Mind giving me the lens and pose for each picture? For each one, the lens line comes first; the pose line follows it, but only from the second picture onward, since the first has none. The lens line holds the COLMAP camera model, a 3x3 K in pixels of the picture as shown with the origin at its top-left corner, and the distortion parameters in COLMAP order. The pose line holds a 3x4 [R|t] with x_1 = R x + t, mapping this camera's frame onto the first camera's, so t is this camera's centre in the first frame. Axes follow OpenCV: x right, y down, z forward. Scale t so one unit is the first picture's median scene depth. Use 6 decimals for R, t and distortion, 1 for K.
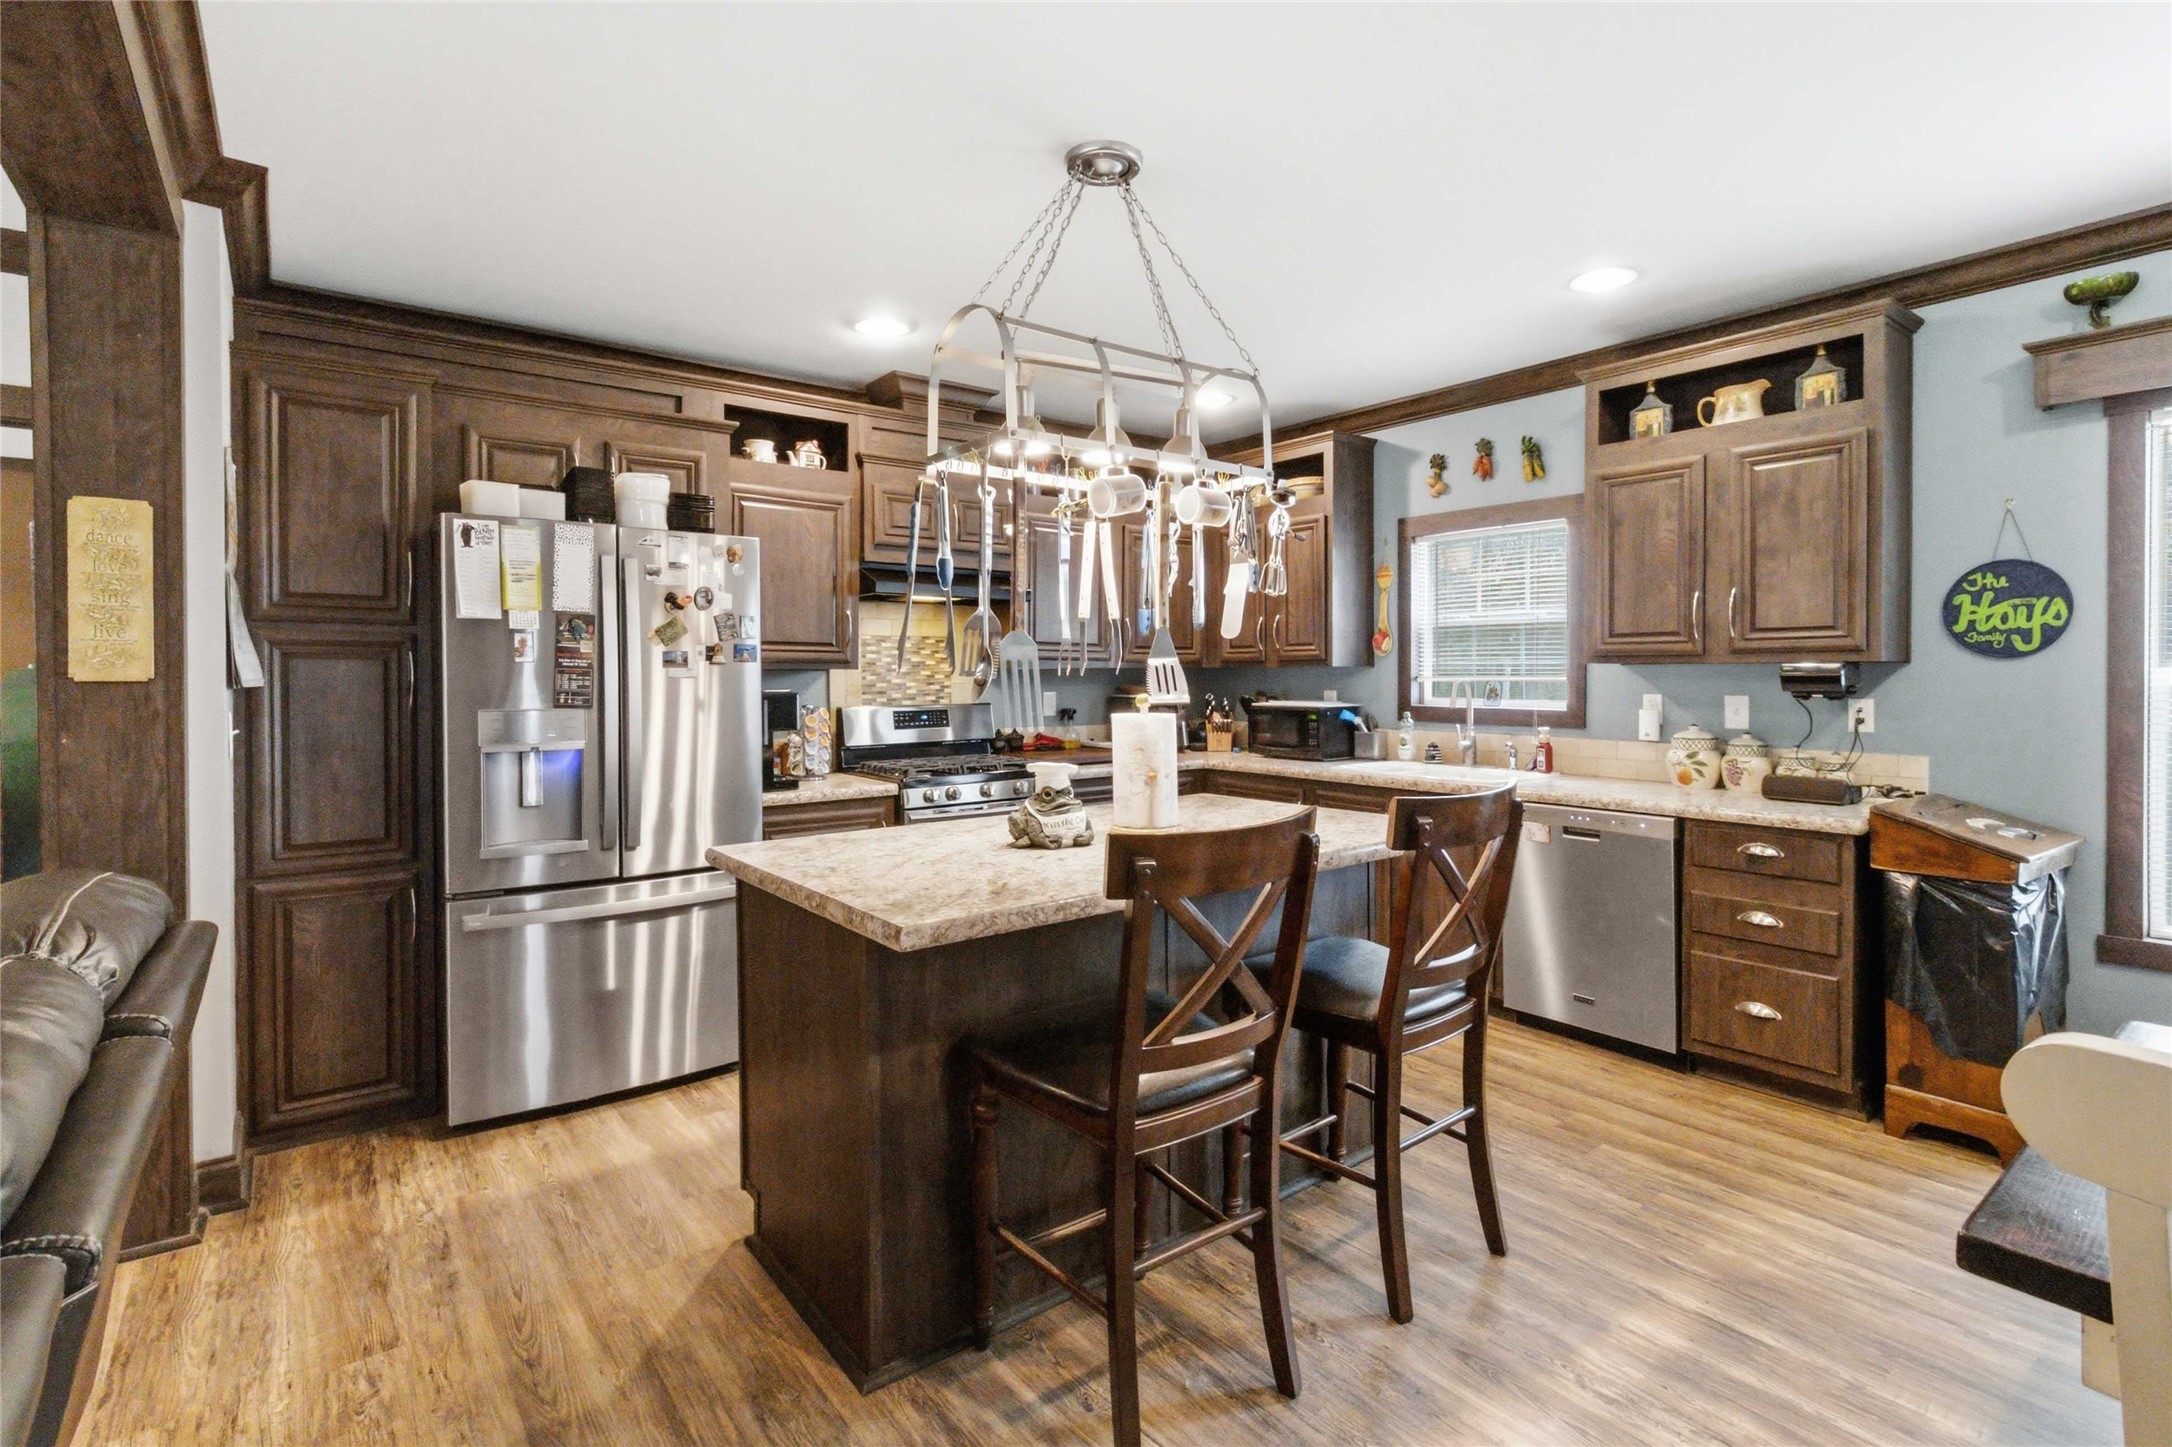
lens RADIAL K [[1023.9, 0, 1078.3], [0, 1023.9, 685.3], [0, 0, 1]] dist [0.000978, -0.000653]
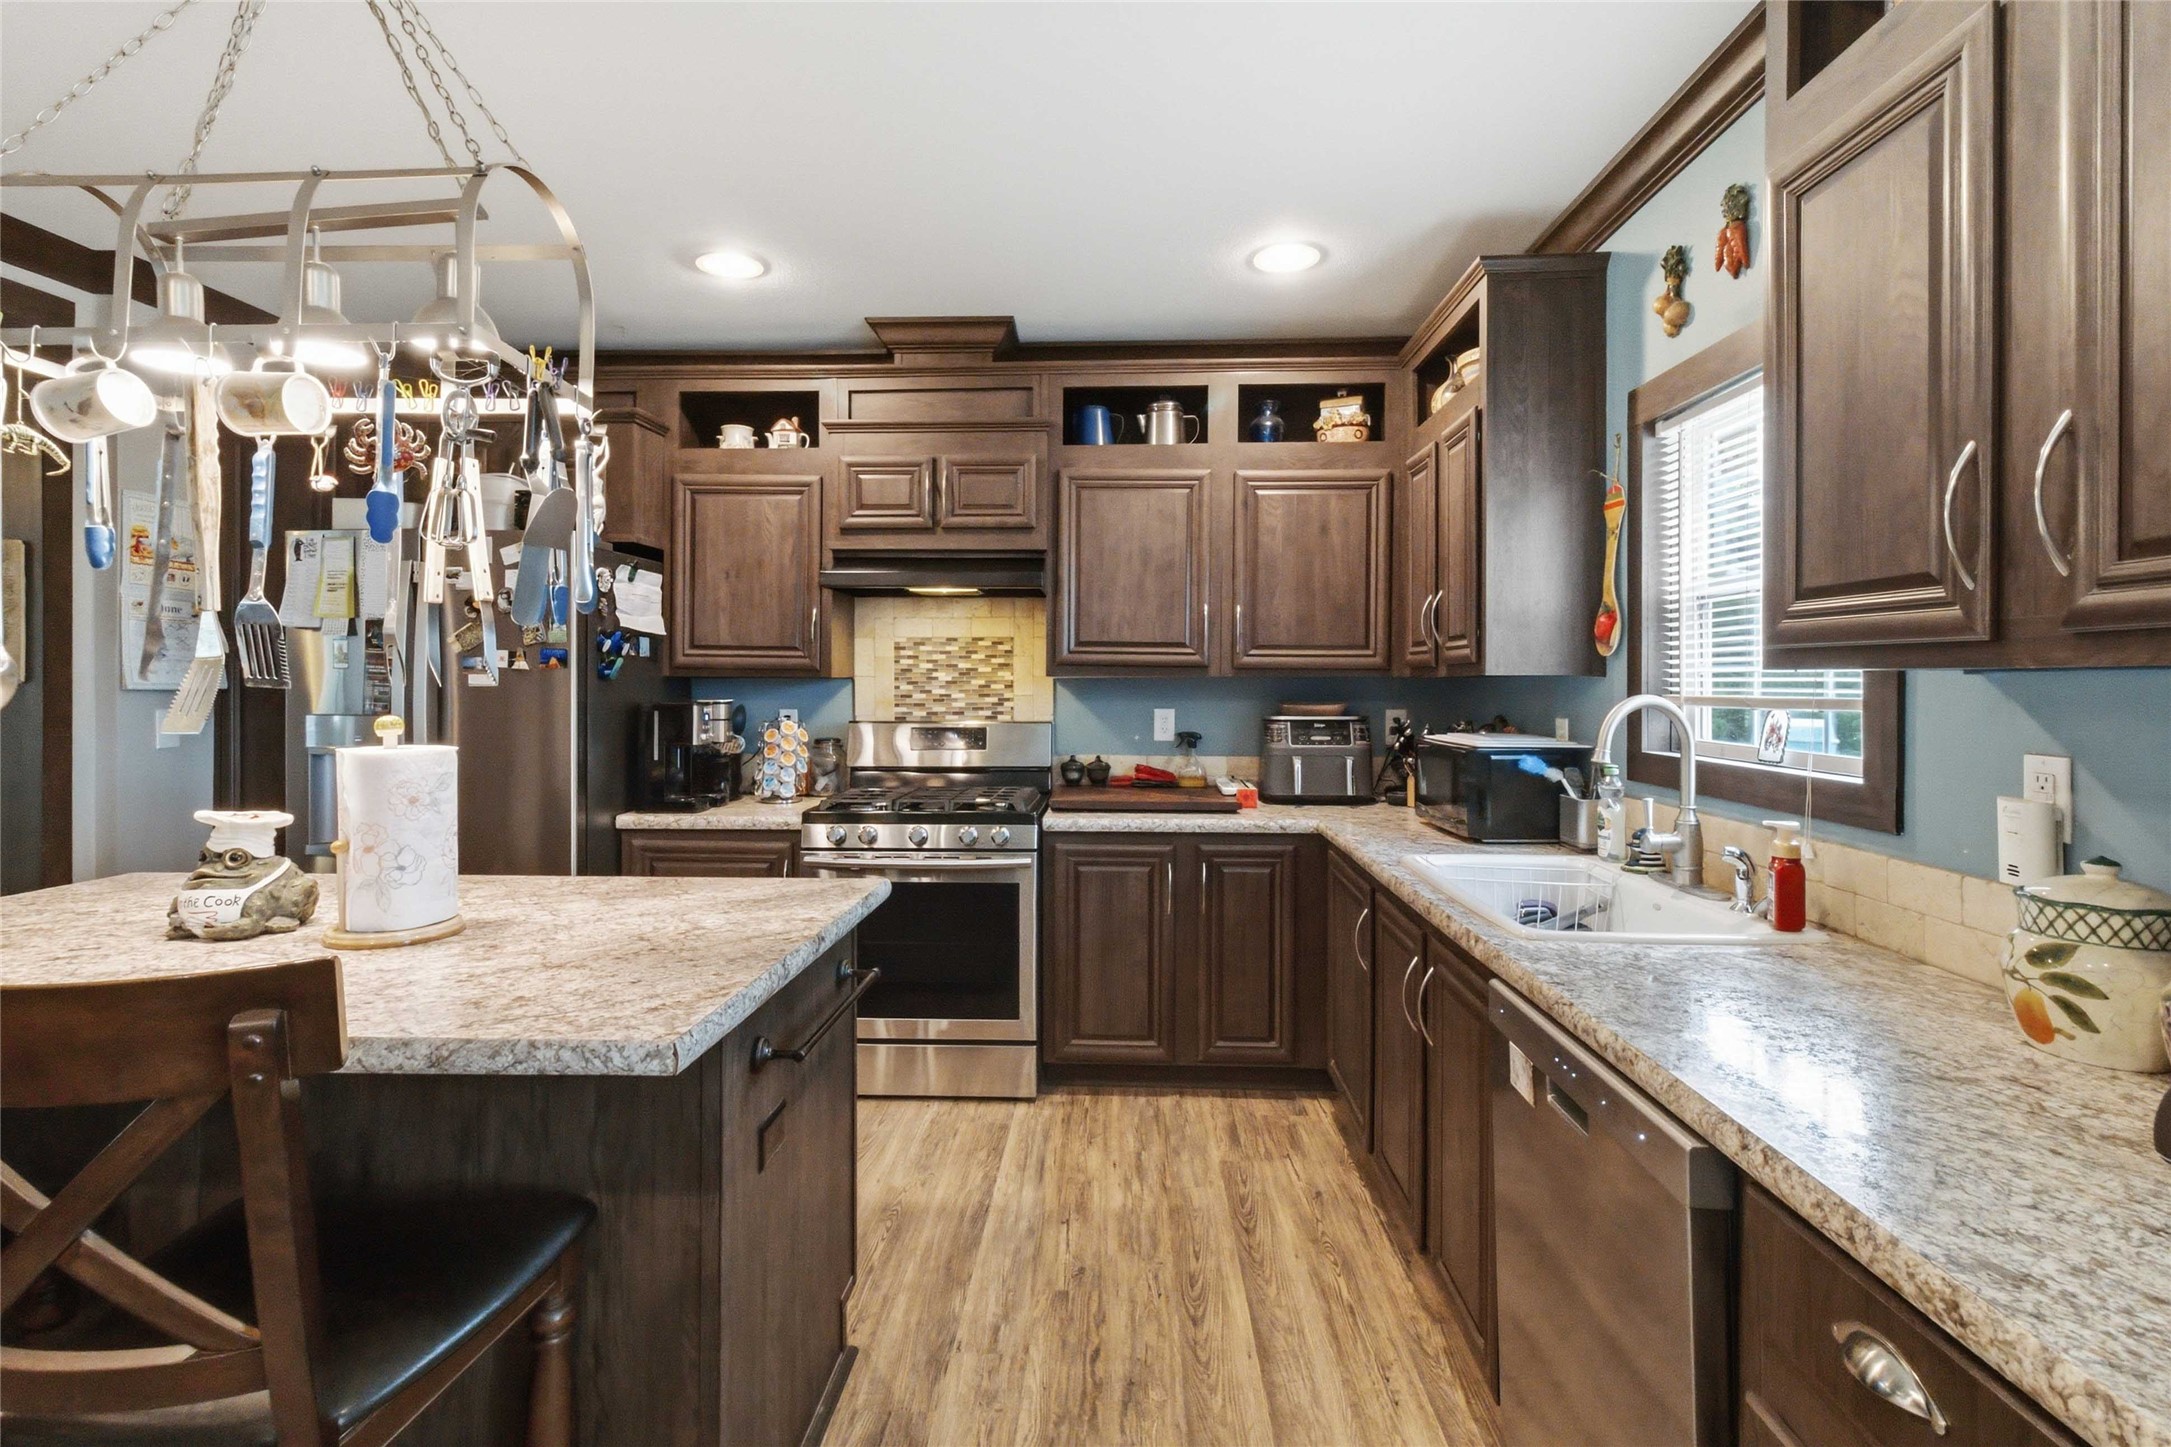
lens RADIAL K [[1034.7, 0, 1081.3], [0, 1034.7, 672.4], [0, 0, 1]] dist [0.012677, 0.000289]
pose [[0.766103, 0.000301, -0.642718, 0.568784], [-0.013378, 0.999791, -0.015477, -0.010441], [0.642578, 0.020456, 0.765947, 0.543467]]
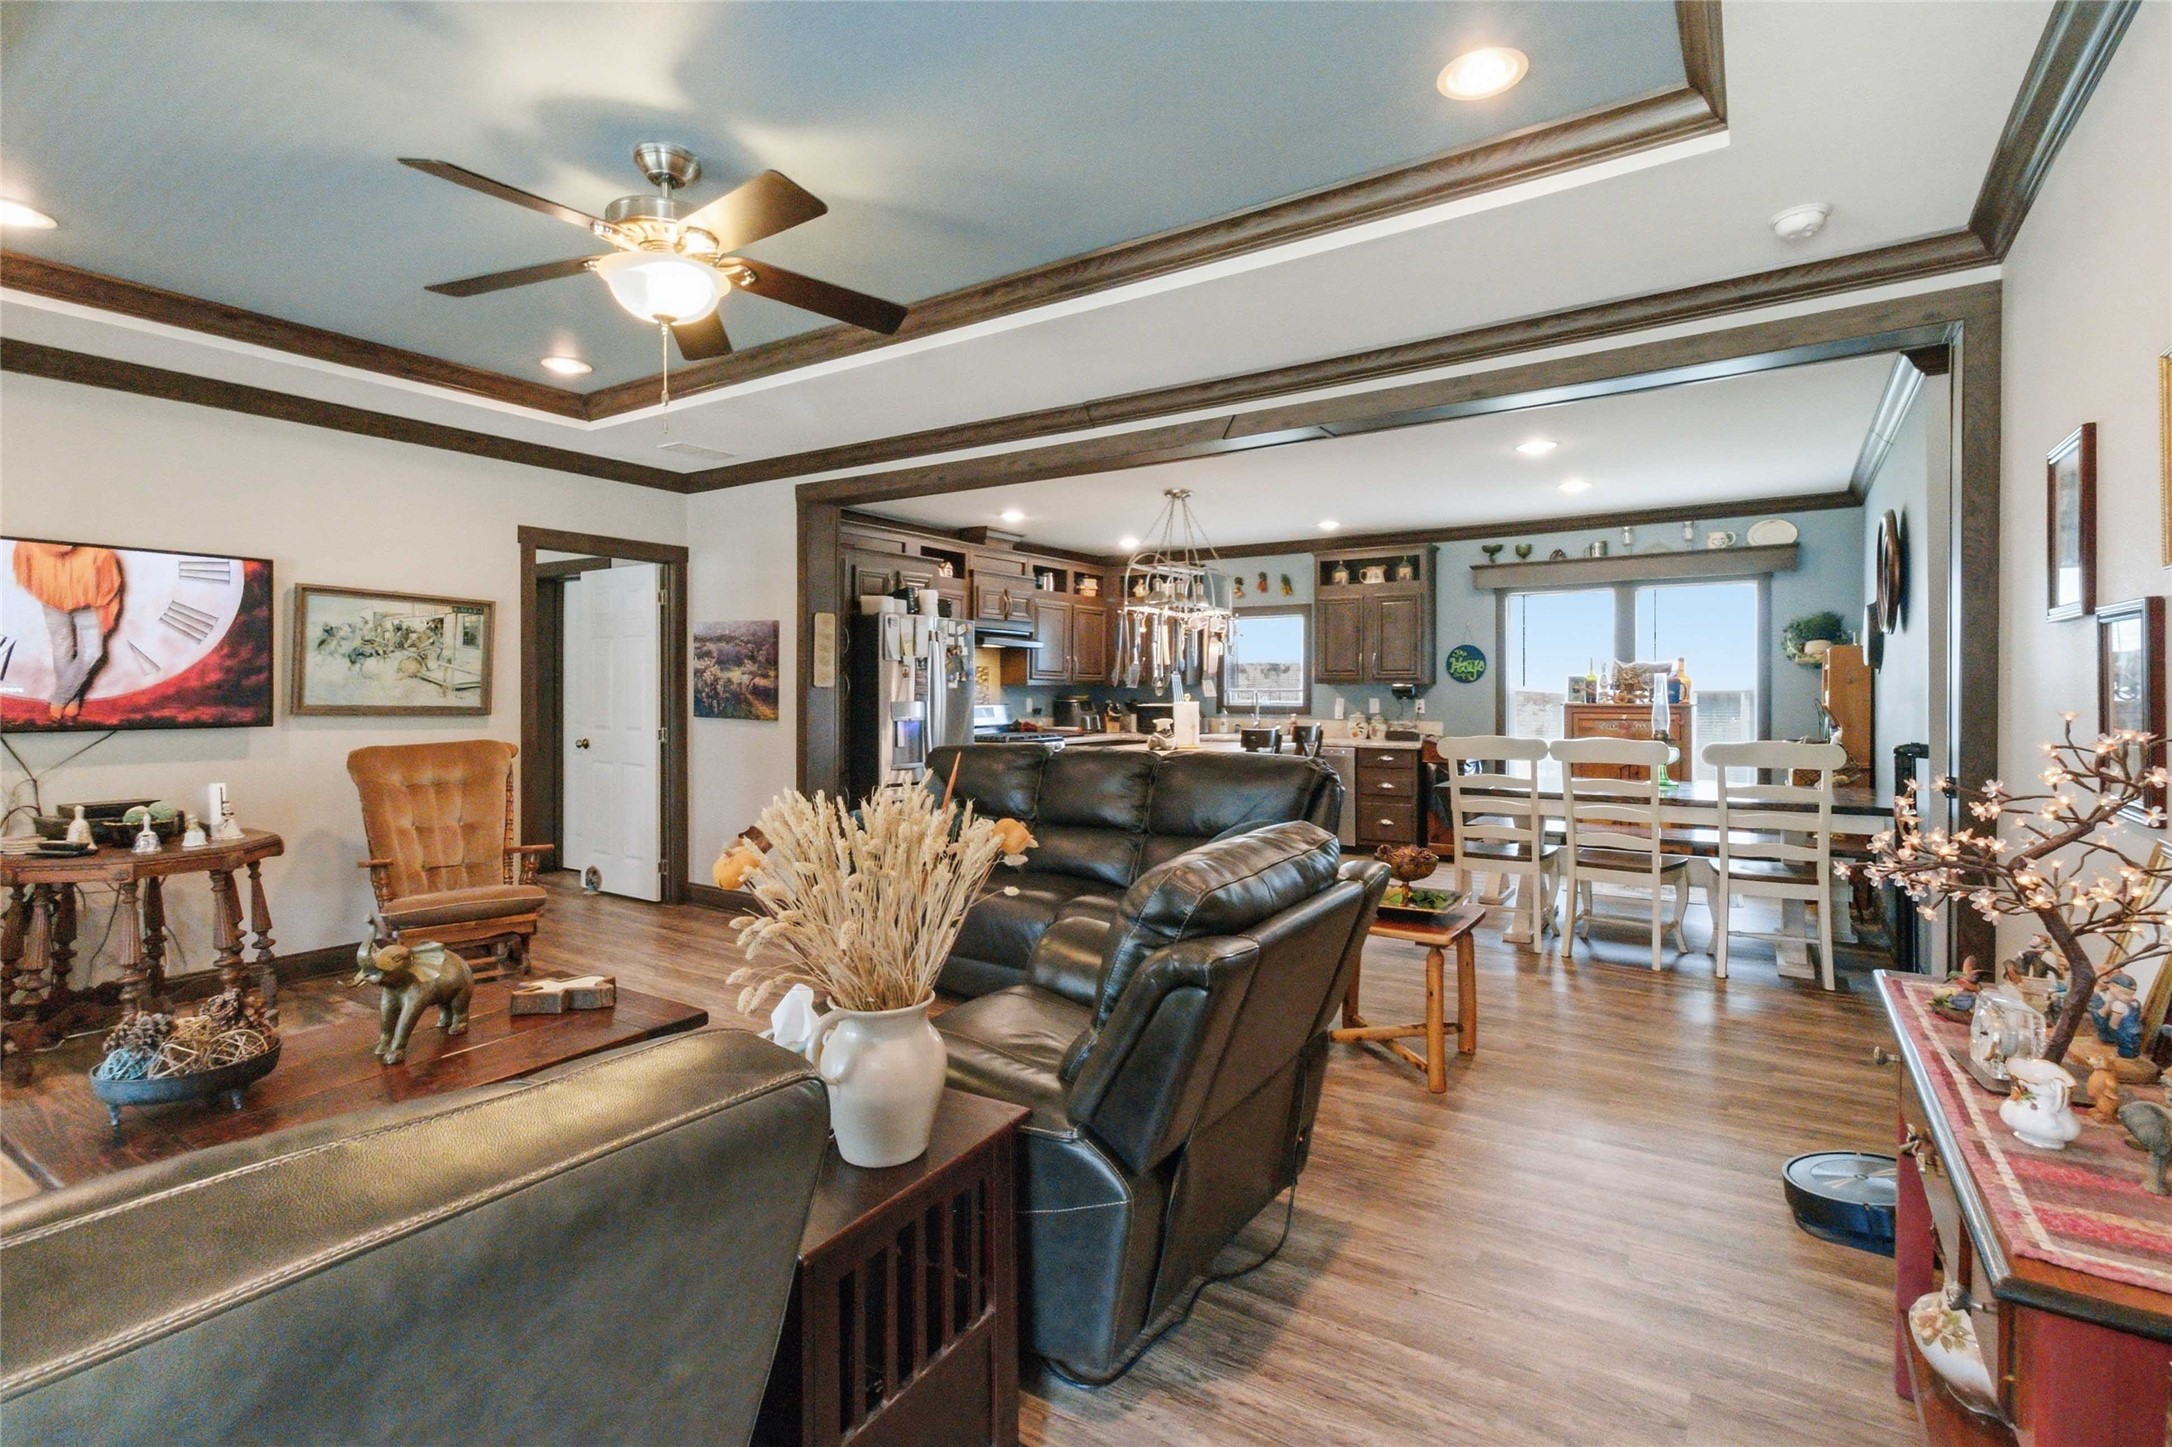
lens RADIAL K [[1023.9, 0, 1078.3], [0, 1023.9, 685.3], [0, 0, 1]] dist [0.000978, -0.000653]
pose [[0.948962, 0.005581, 0.315340, -0.696659], [-0.000217, 0.999855, -0.017042, 0.019676], [-0.315389, 0.016104, 0.948826, -0.949416]]
